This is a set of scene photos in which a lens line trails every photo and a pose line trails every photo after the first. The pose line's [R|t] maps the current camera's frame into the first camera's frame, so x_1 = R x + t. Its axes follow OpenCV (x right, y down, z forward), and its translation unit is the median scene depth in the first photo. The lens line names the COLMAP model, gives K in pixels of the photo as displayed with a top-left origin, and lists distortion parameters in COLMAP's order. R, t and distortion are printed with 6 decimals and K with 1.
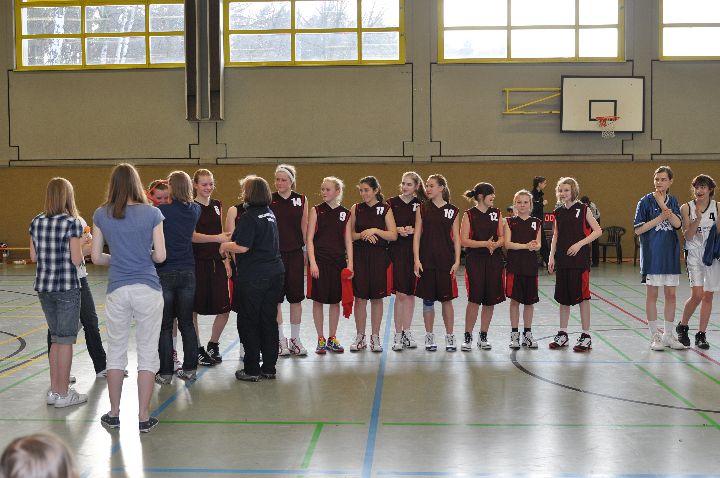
lens RADIAL K [[837.7, 0, 361.3], [0, 837.7, 224.0], [0, 0, 1]] dist [-0.036940, 0.000000]
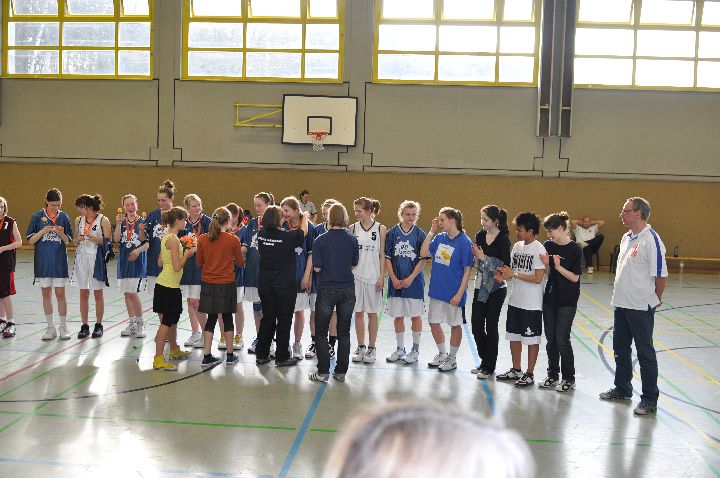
lens RADIAL K [[744.8, 0, 362.5], [0, 744.8, 254.1], [0, 0, 1]] dist [-0.042283, 0.000000]
pose [[0.999014, 0.039903, -0.019470, 0.370822], [-0.039143, 0.998511, 0.037984, -0.002184], [0.020957, -0.037184, 0.999089, -0.017661]]
